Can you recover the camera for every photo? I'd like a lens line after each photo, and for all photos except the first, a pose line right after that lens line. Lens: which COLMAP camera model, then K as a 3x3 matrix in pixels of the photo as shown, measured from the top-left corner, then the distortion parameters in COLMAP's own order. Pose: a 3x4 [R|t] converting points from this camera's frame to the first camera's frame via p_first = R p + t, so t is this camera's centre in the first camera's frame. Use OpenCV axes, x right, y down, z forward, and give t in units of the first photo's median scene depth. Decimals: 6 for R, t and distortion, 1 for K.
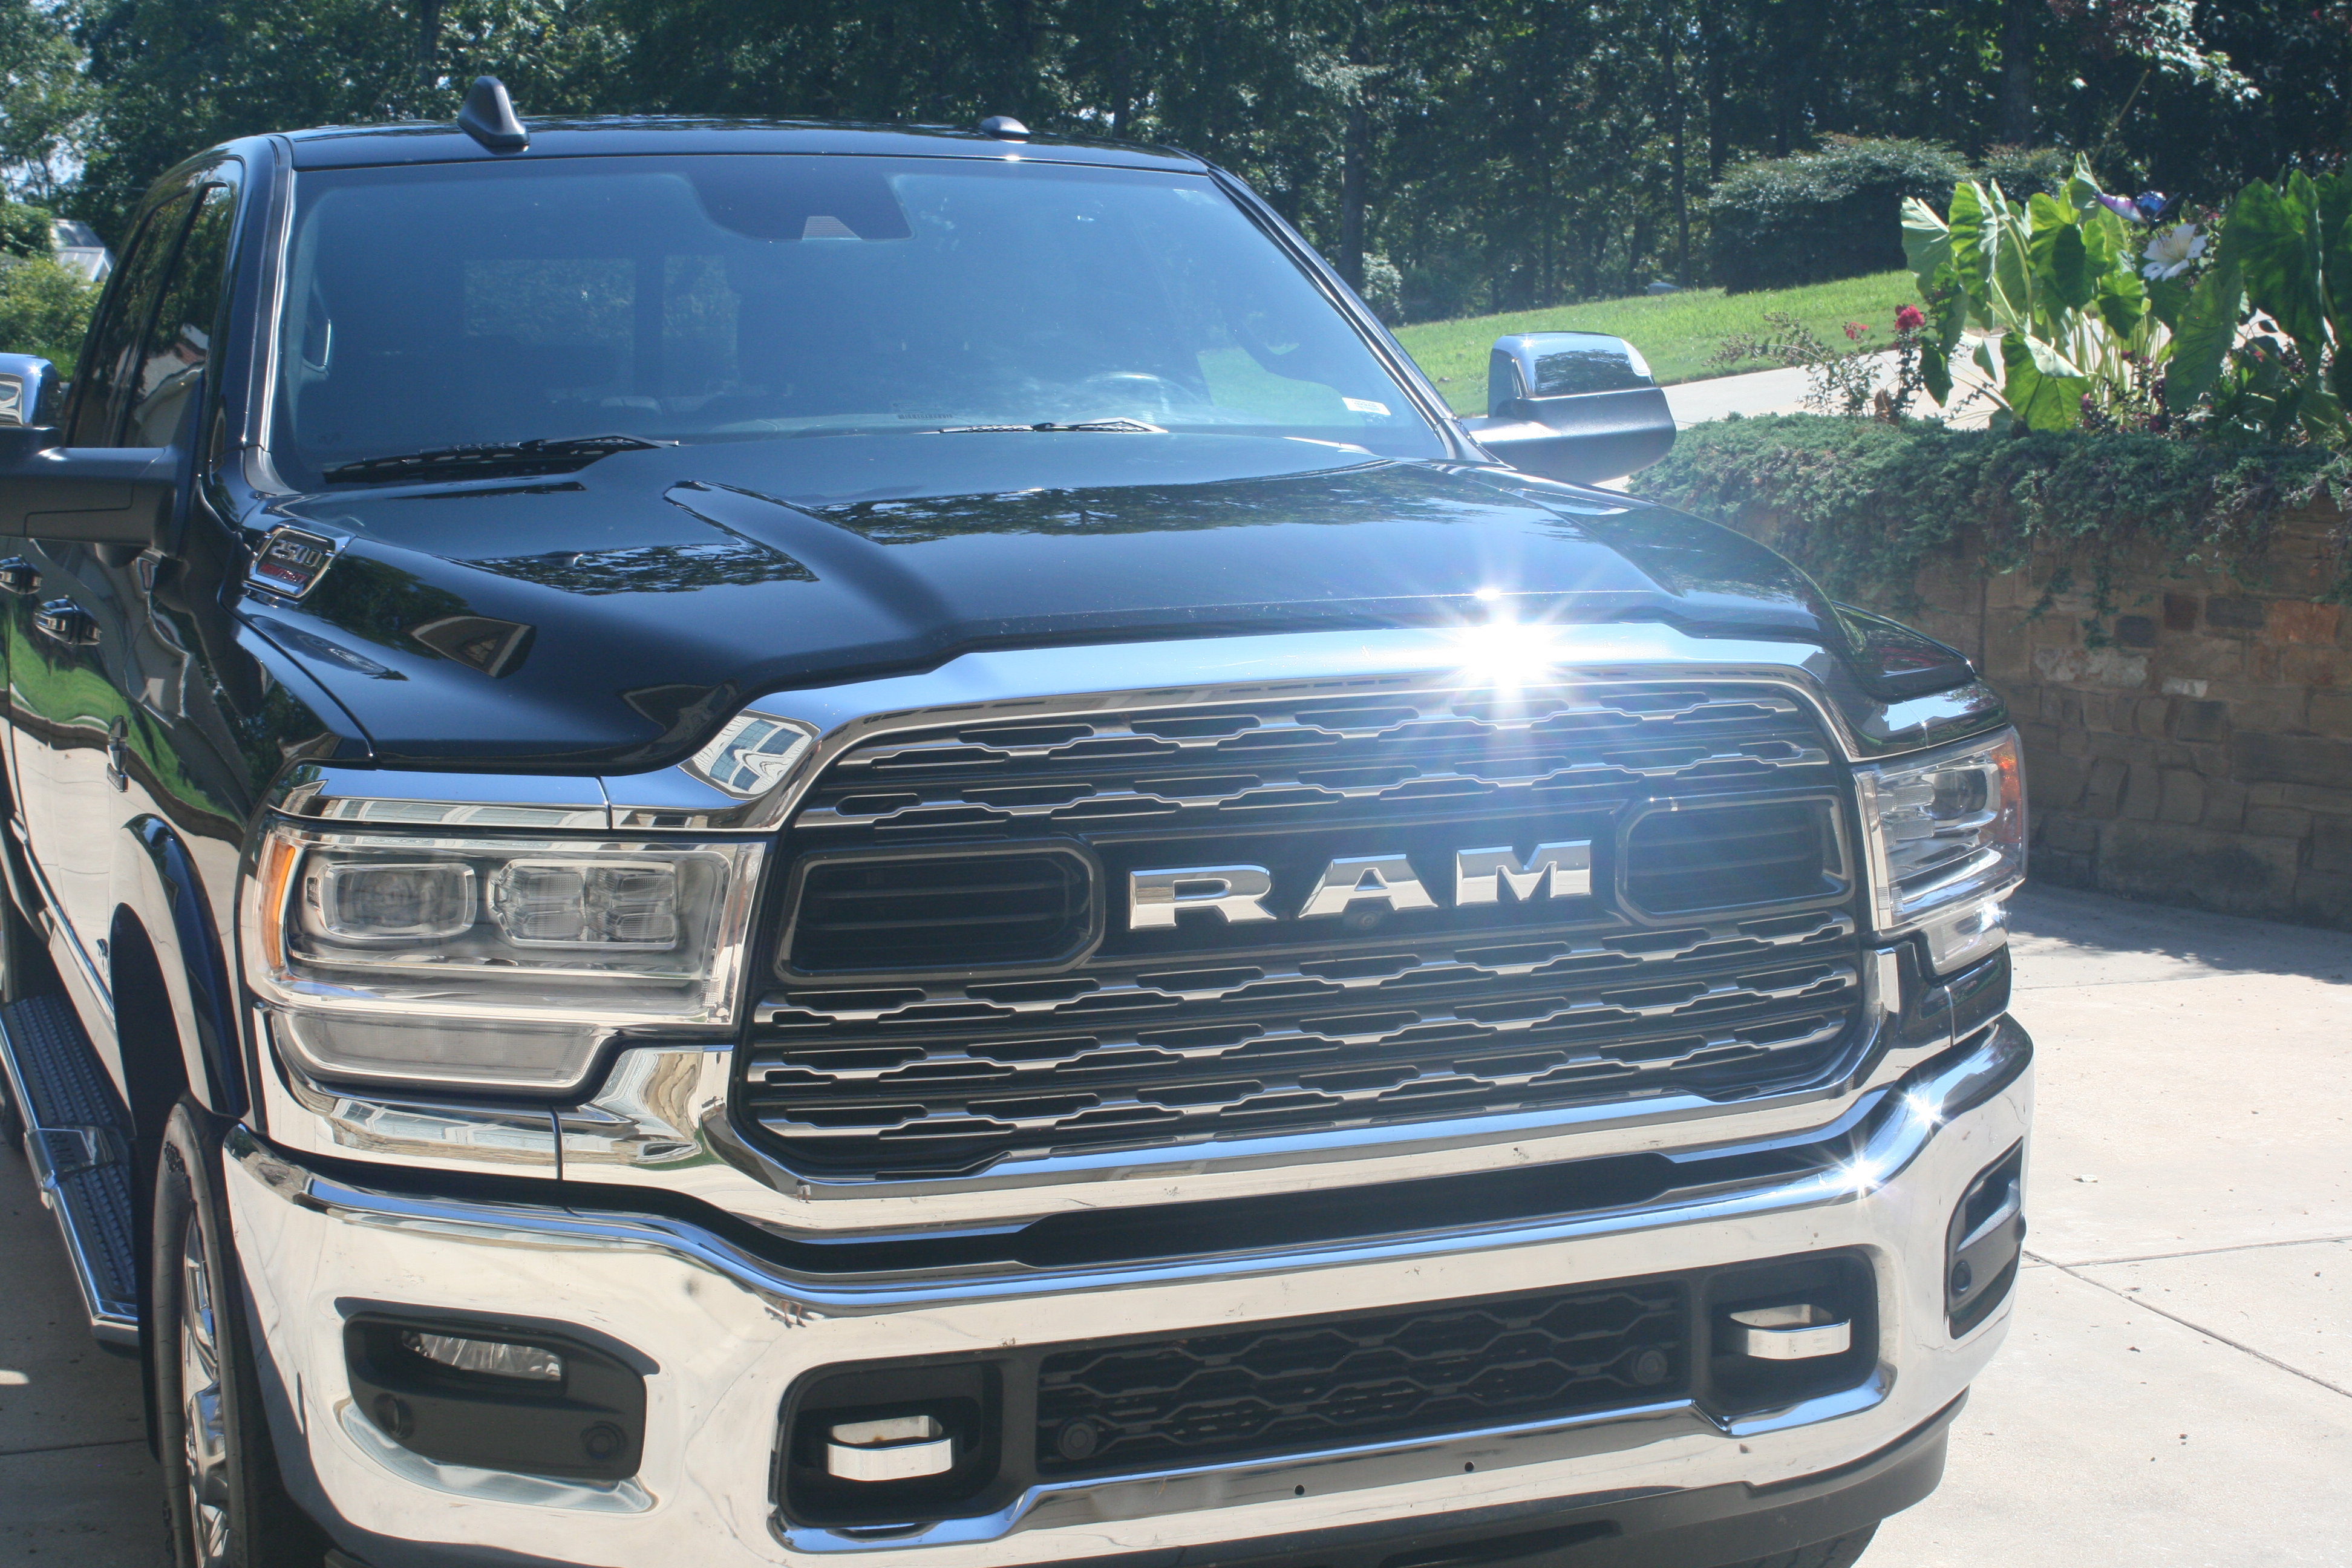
lens RADIAL K [[3694.6, 0, 1176.0], [0, 3694.6, 784.0], [0, 0, 1]] dist [-0.010747, 0.010259]
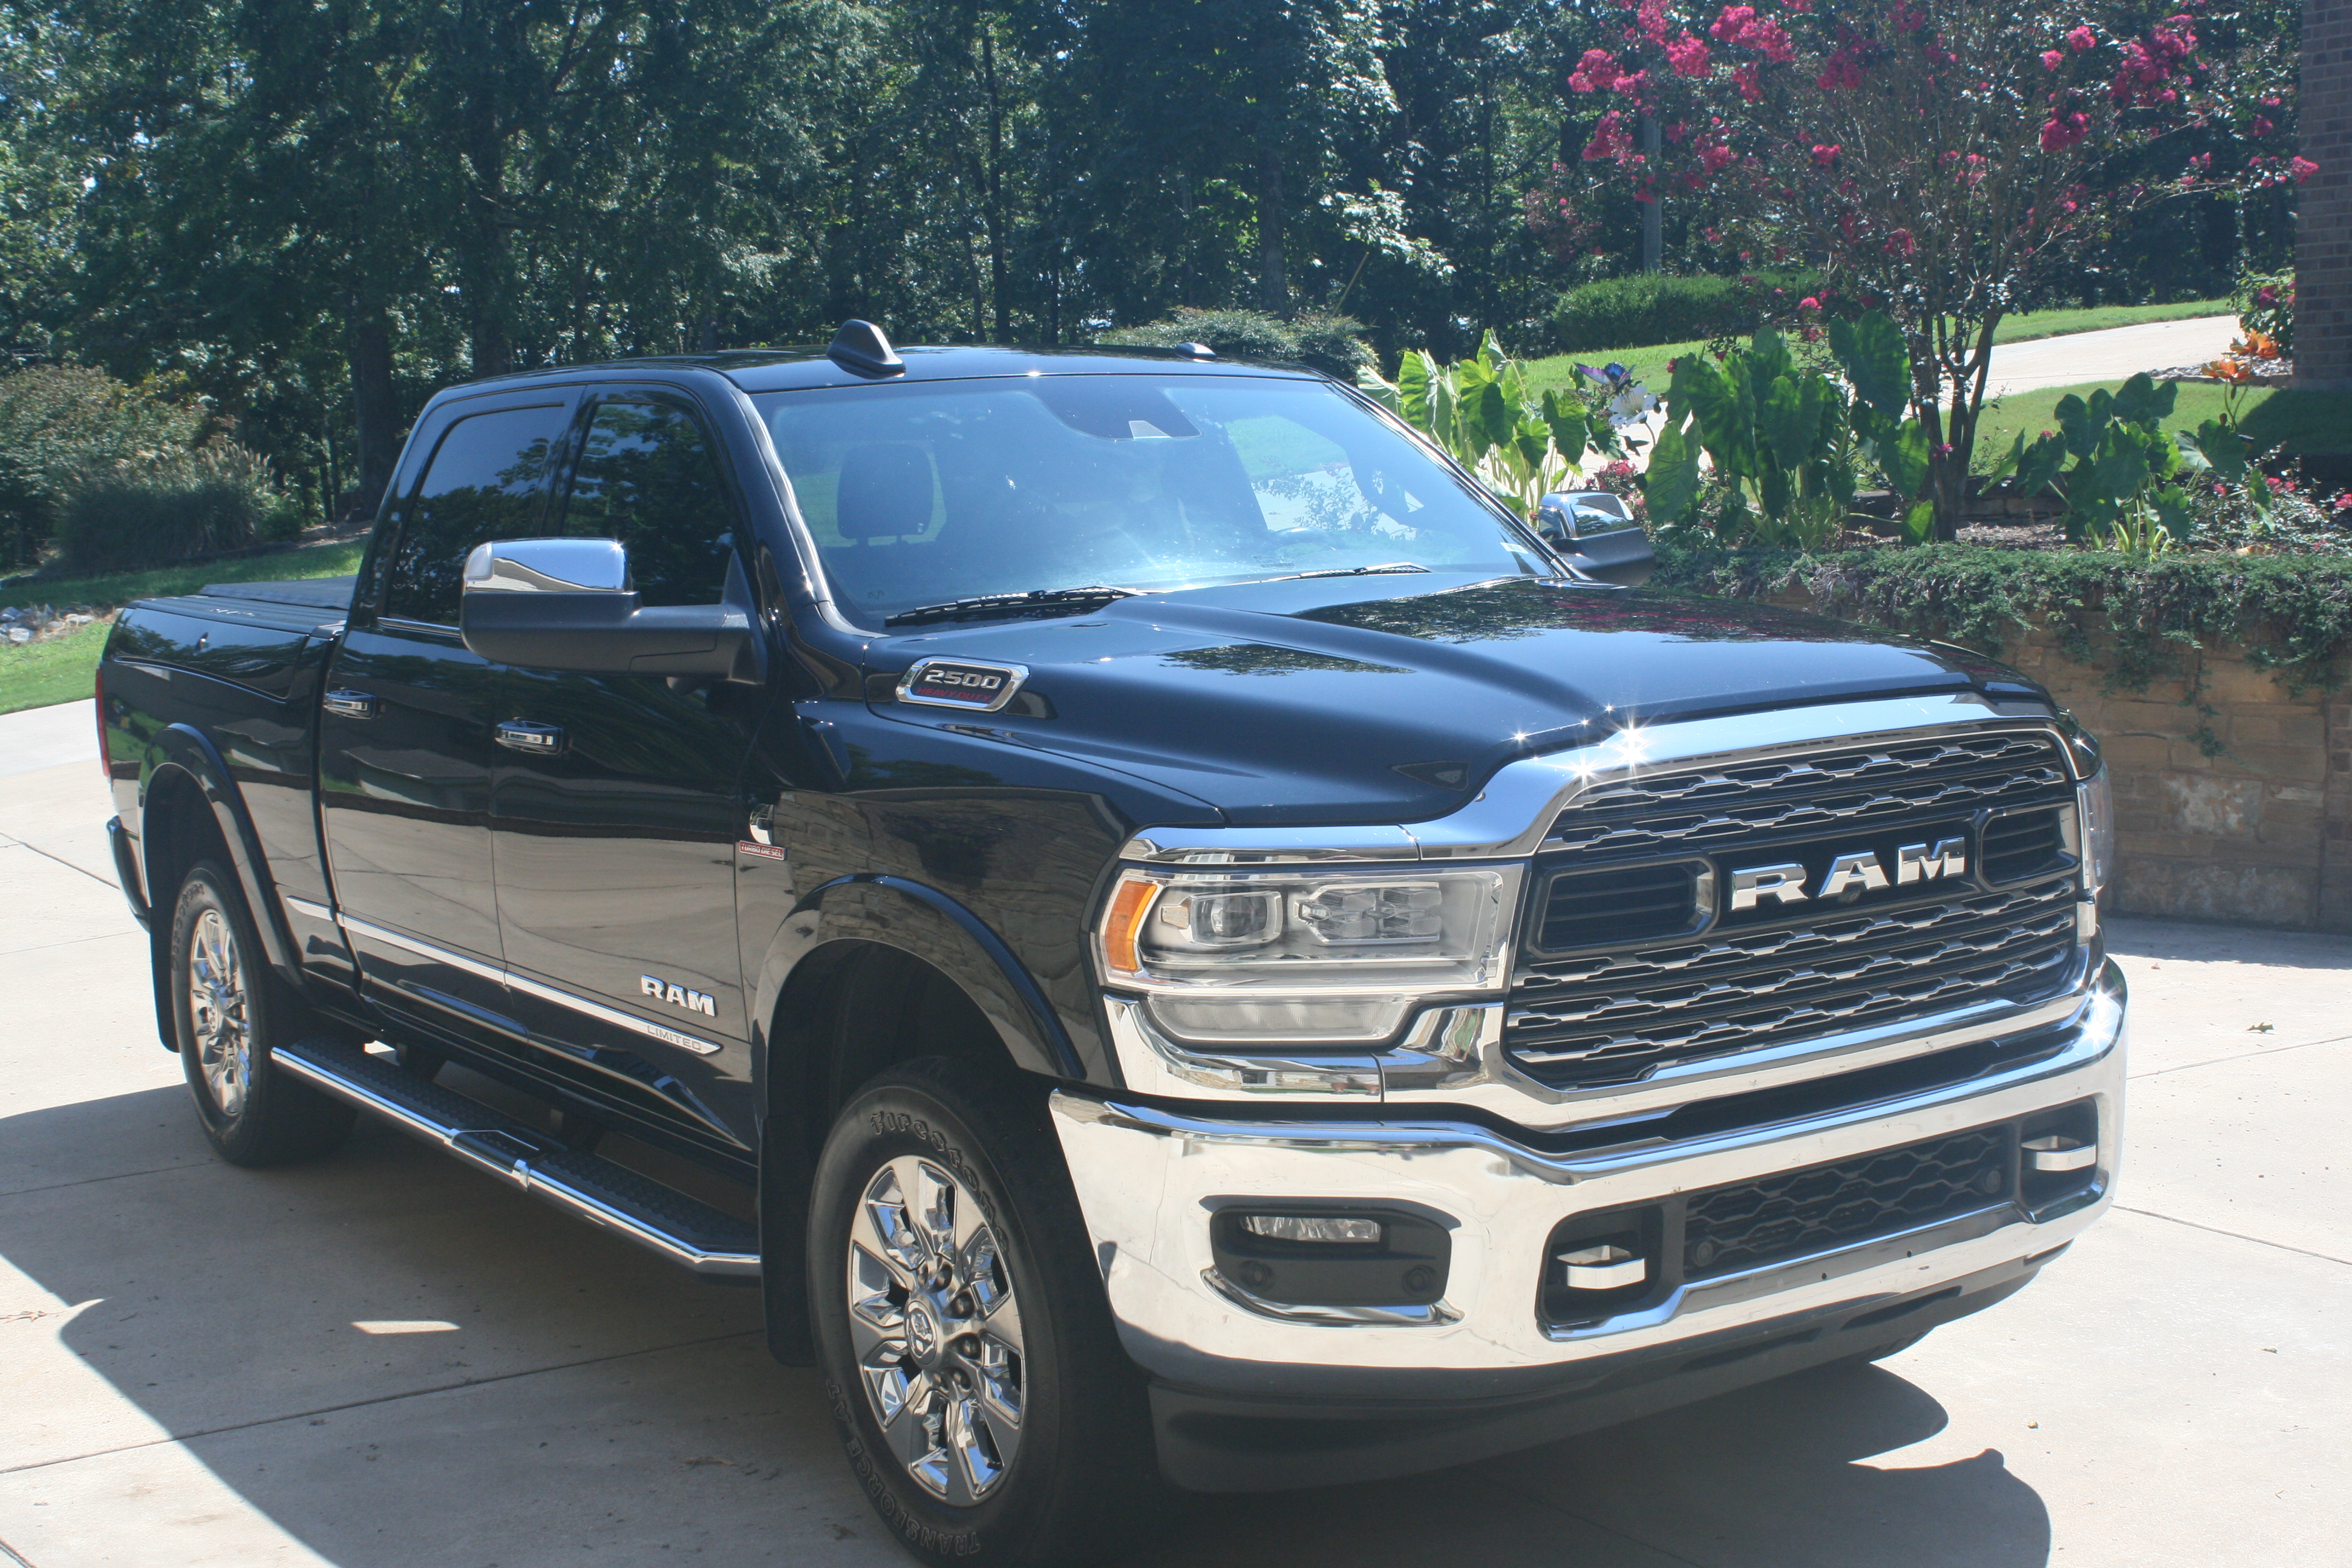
lens RADIAL K [[3023.4, 0, 1176.0], [0, 3023.4, 784.0], [0, 0, 1]] dist [-0.090697, 0.041391]
pose [[0.974875, -0.043950, 0.218374, -0.481175], [0.047064, 0.998851, -0.009076, -0.010904], [-0.217725, 0.019126, 0.975823, -0.142209]]
